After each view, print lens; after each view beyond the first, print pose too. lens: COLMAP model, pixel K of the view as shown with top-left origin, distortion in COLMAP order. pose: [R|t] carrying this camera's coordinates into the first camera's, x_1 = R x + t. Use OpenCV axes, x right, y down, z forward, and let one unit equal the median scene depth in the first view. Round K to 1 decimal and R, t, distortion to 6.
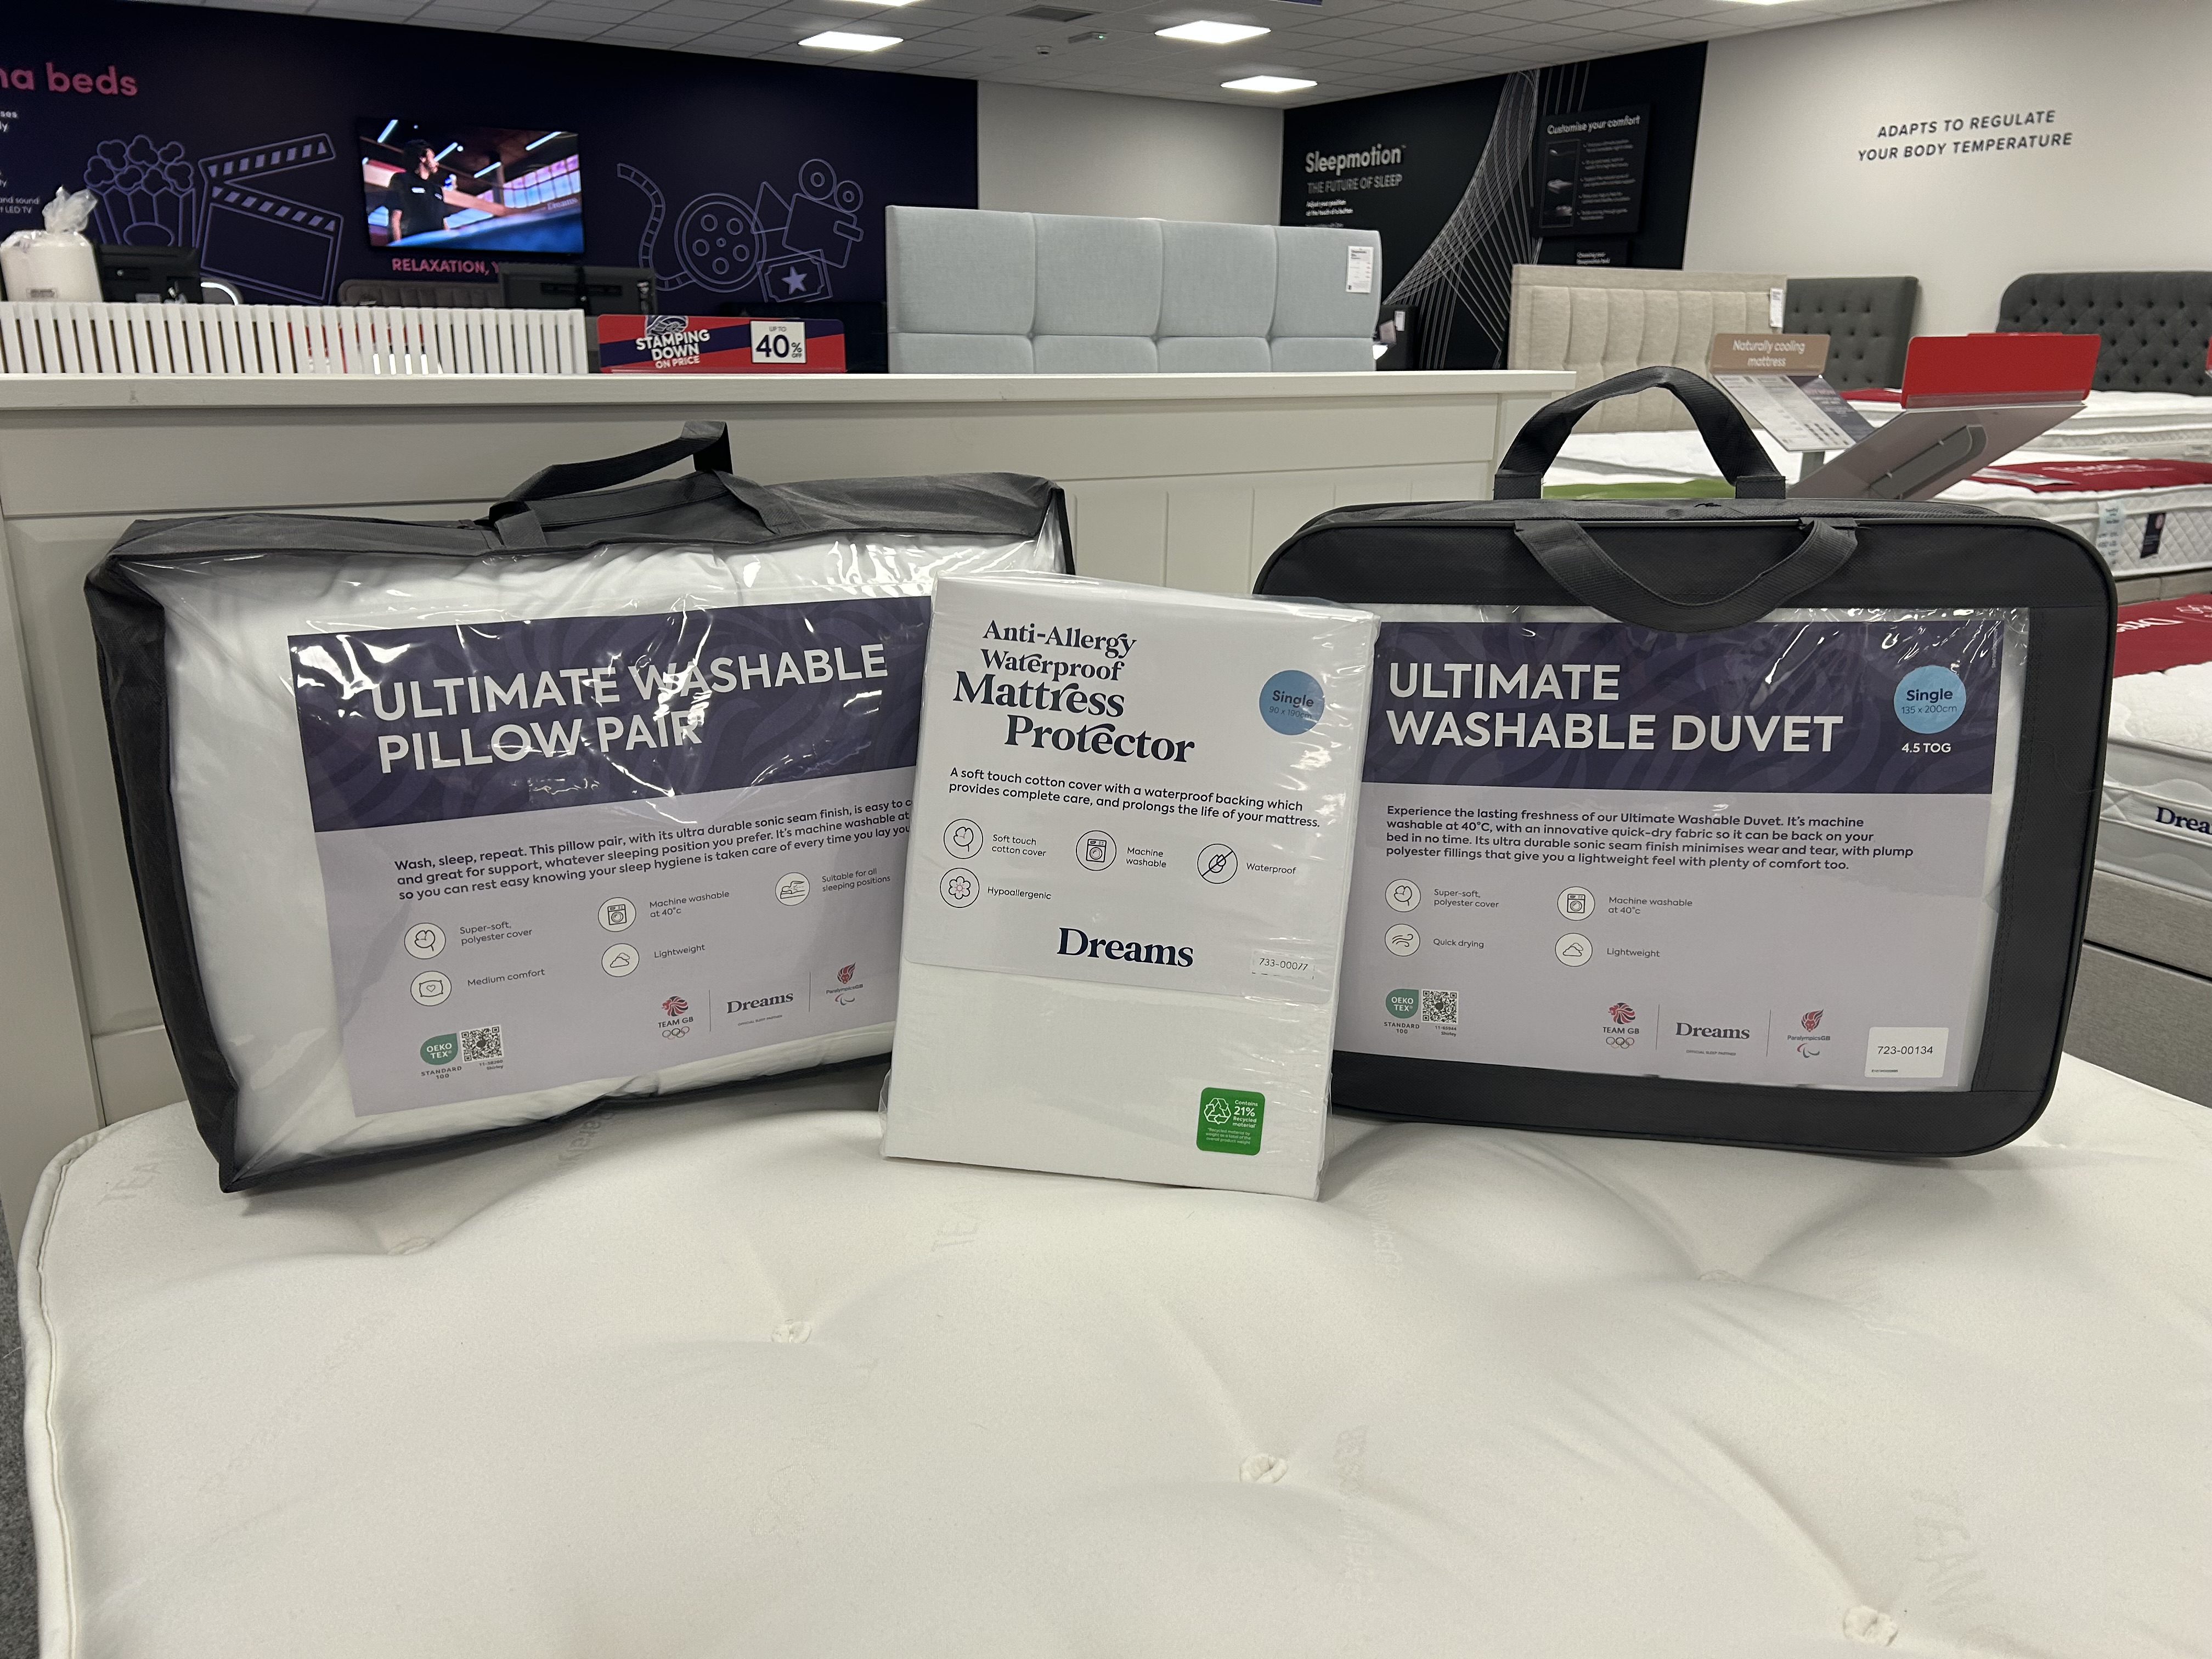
lens RADIAL K [[1664.2, 0, 1110.8], [0, 1664.2, 822.0], [0, 0, 1]] dist [0.059610, -0.064862]
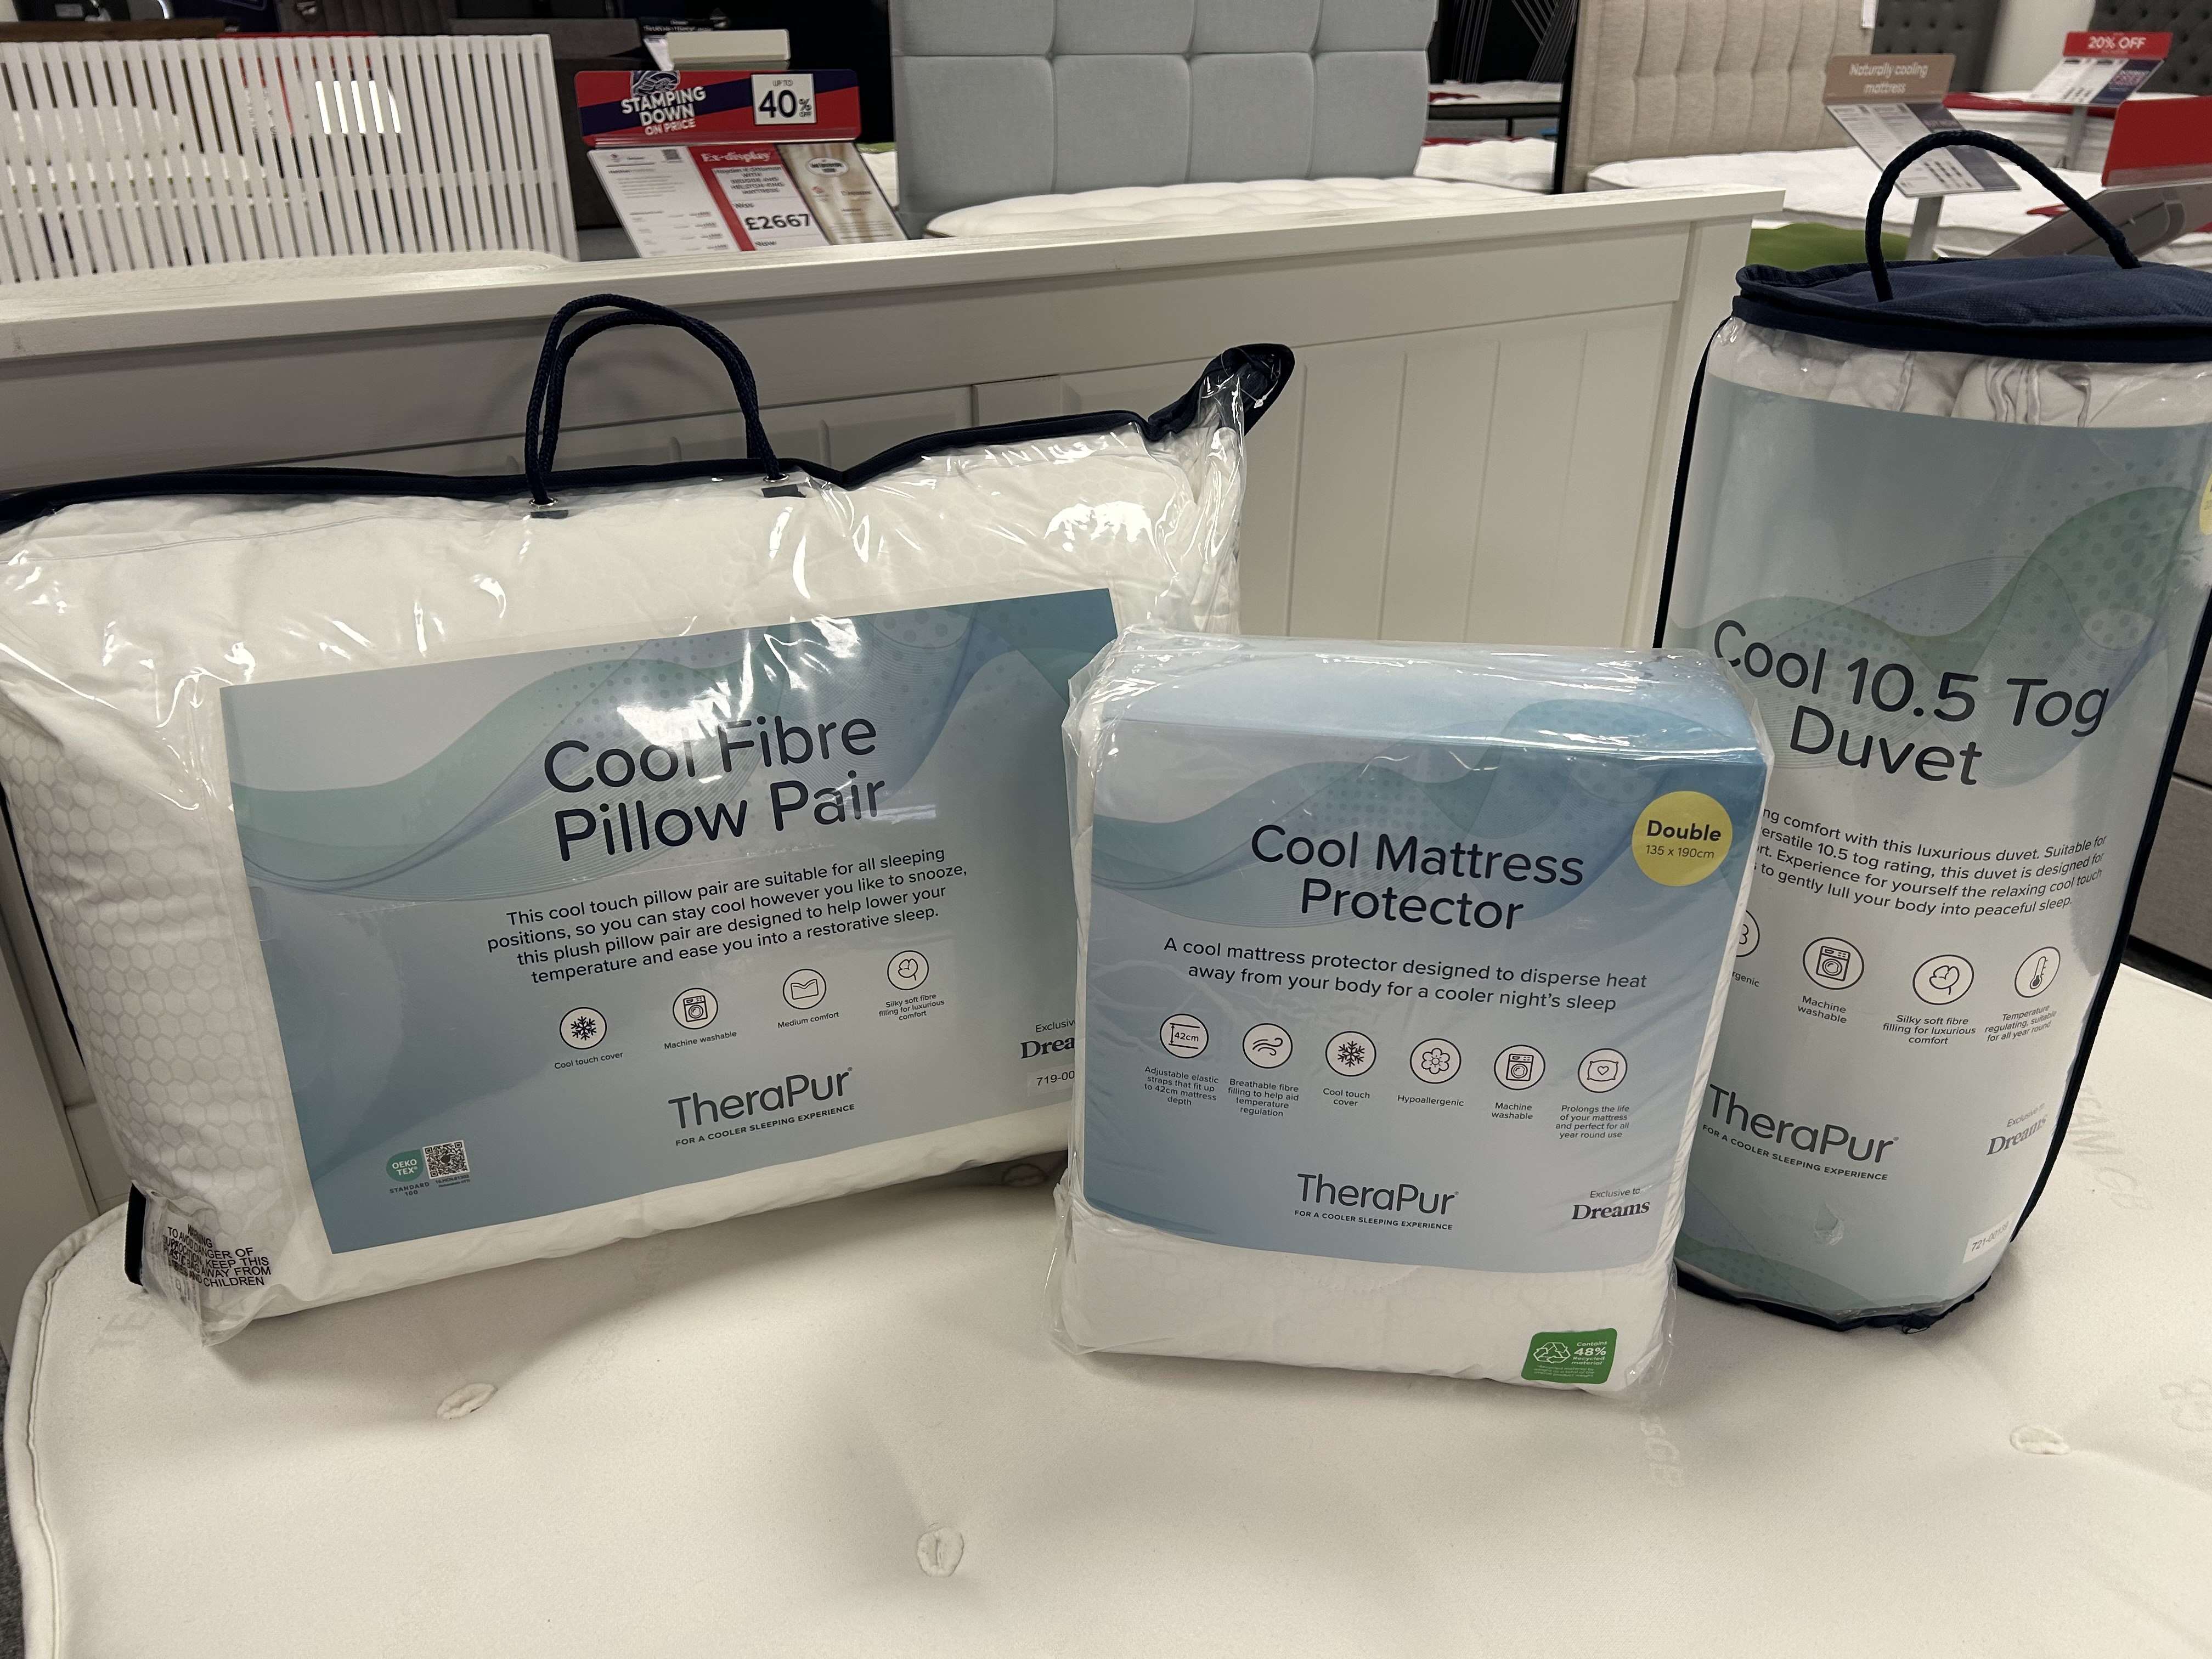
lens RADIAL K [[1664.2, 0, 1118.2], [0, 1664.2, 837.0], [0, 0, 1]] dist [0.059610, -0.064862]
pose [[0.999937, -0.010870, 0.002734, -0.010411], [0.010242, 0.985211, 0.171040, -0.018674], [-0.004553, -0.171001, 0.985260, 0.024777]]
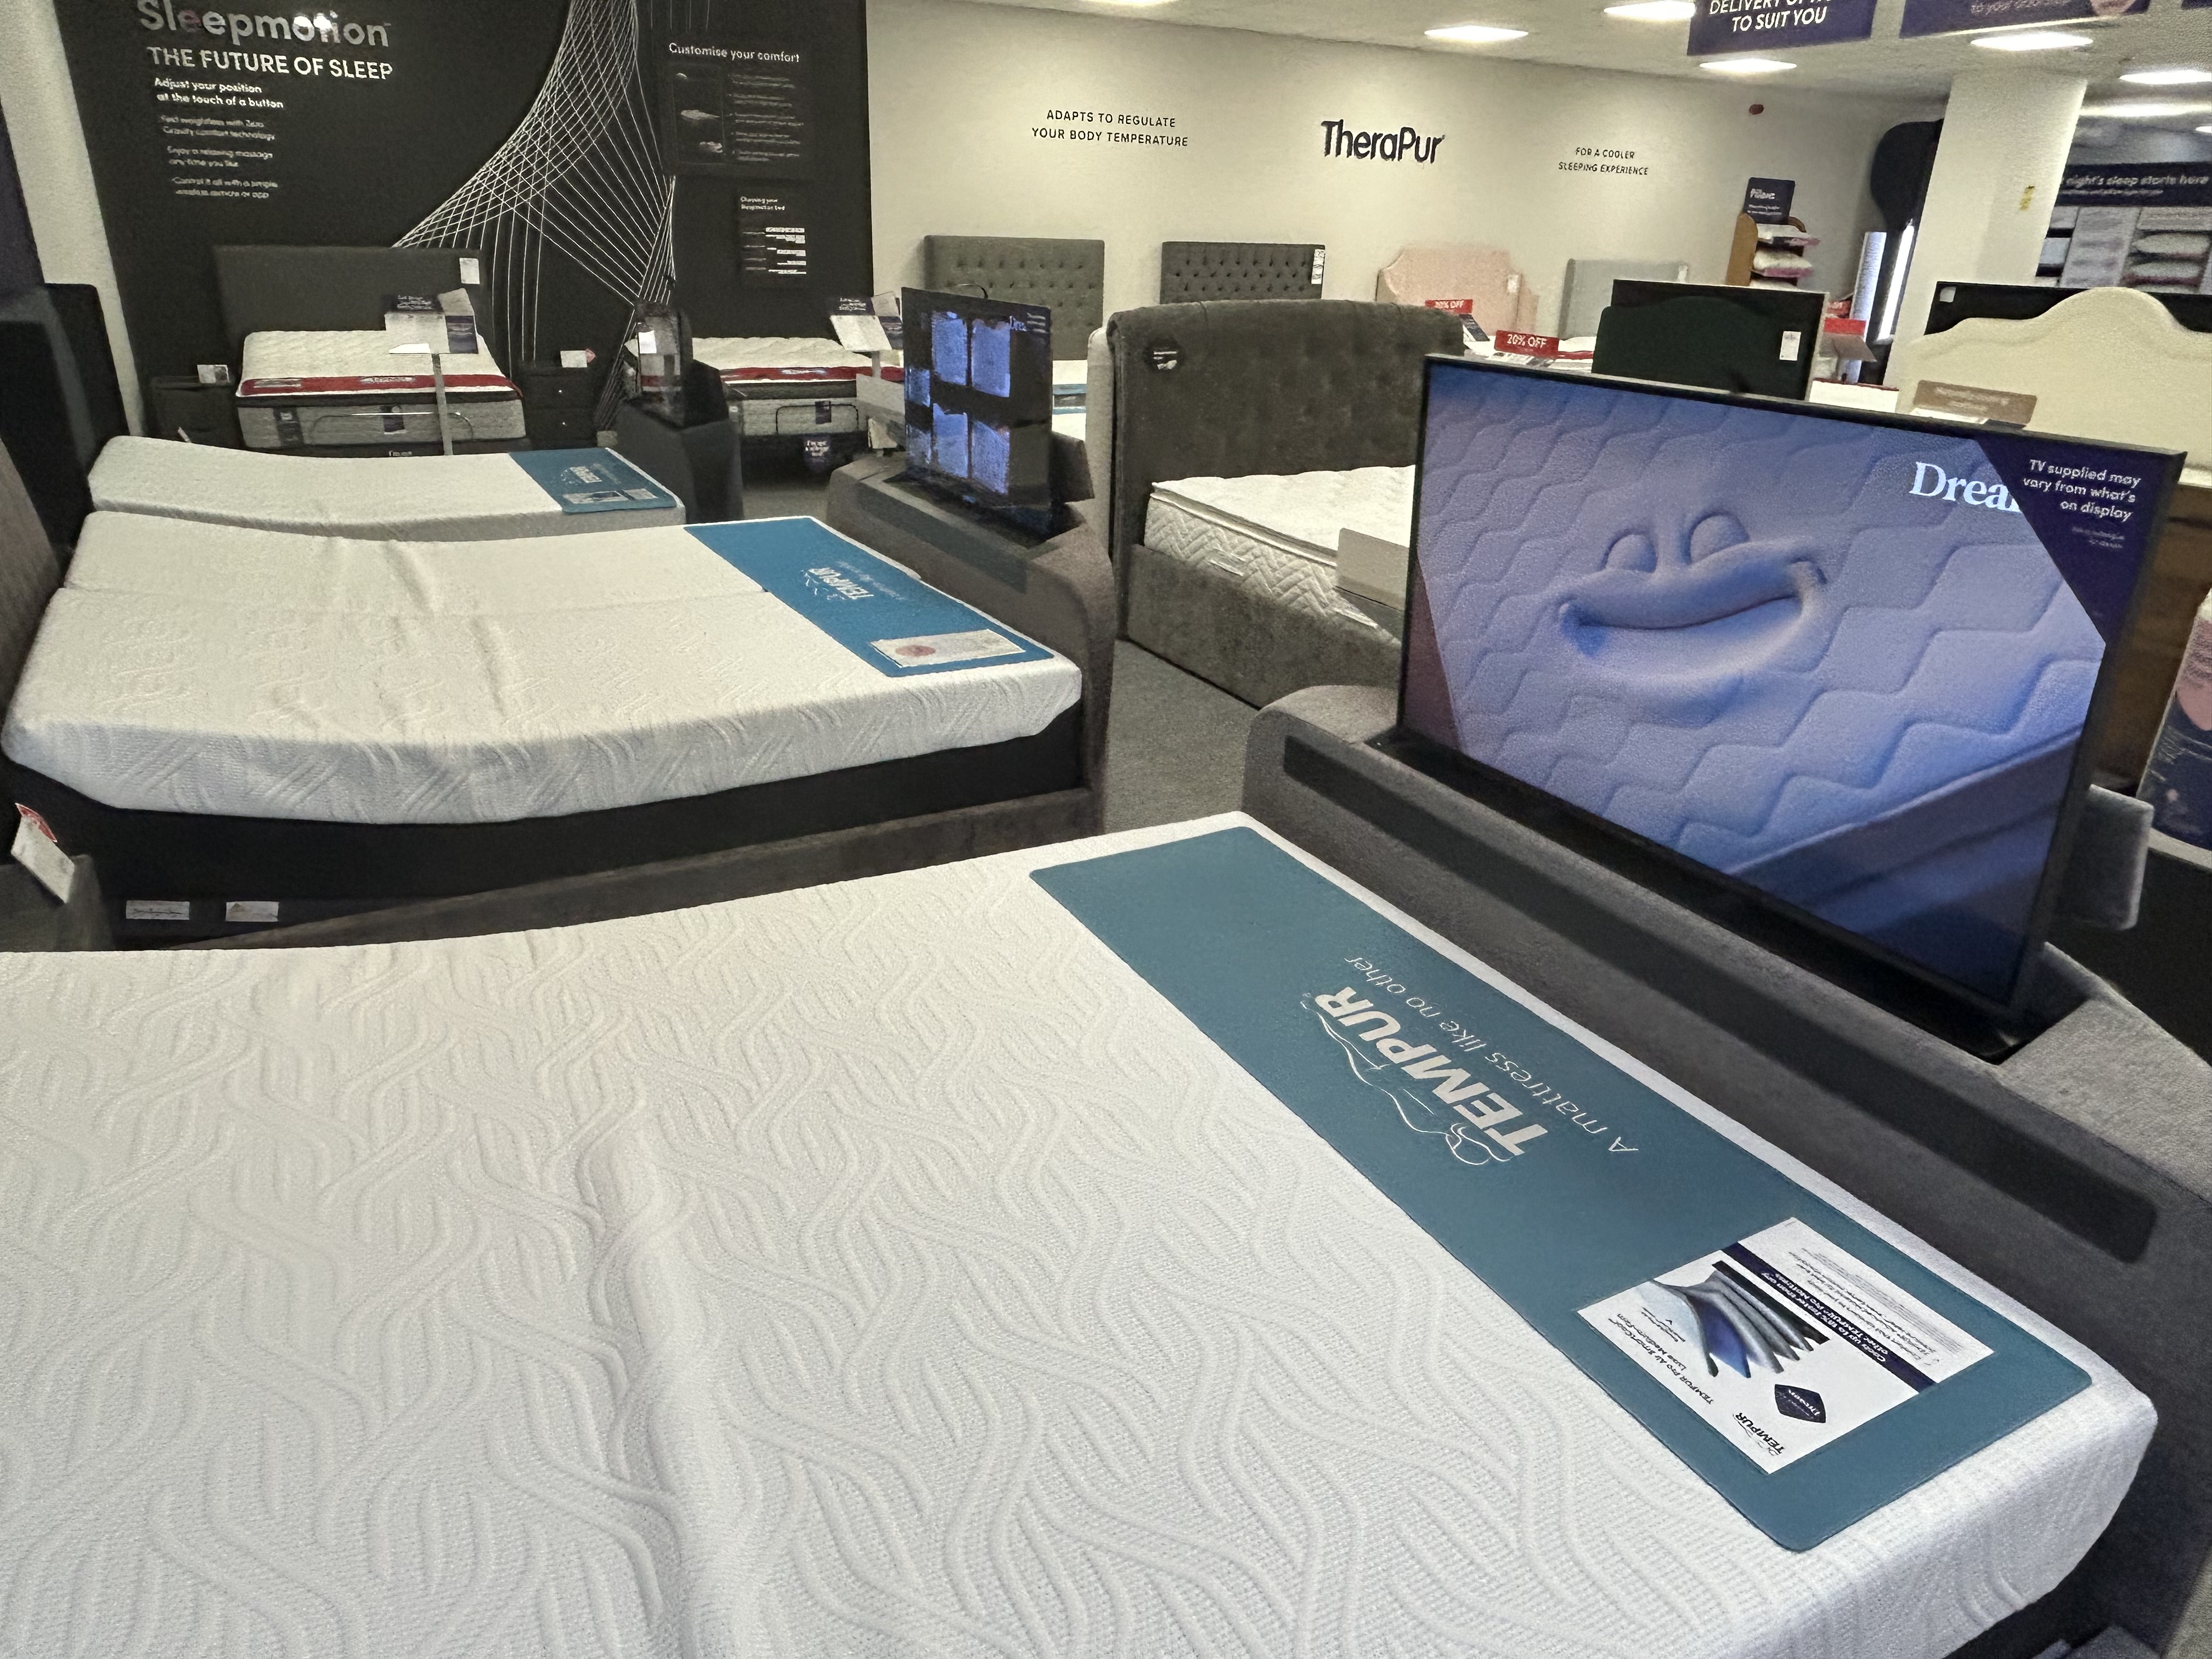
lens RADIAL K [[1447.5, 0, 1085.3], [0, 1447.5, 826.6], [0, 0, 1]] dist [-0.008792, 0.005706]
pose [[0.066538, -0.396732, 0.915520, -0.732149], [0.258669, 0.893042, 0.368193, -0.351534], [-0.963672, 0.212318, 0.162043, 0.981277]]
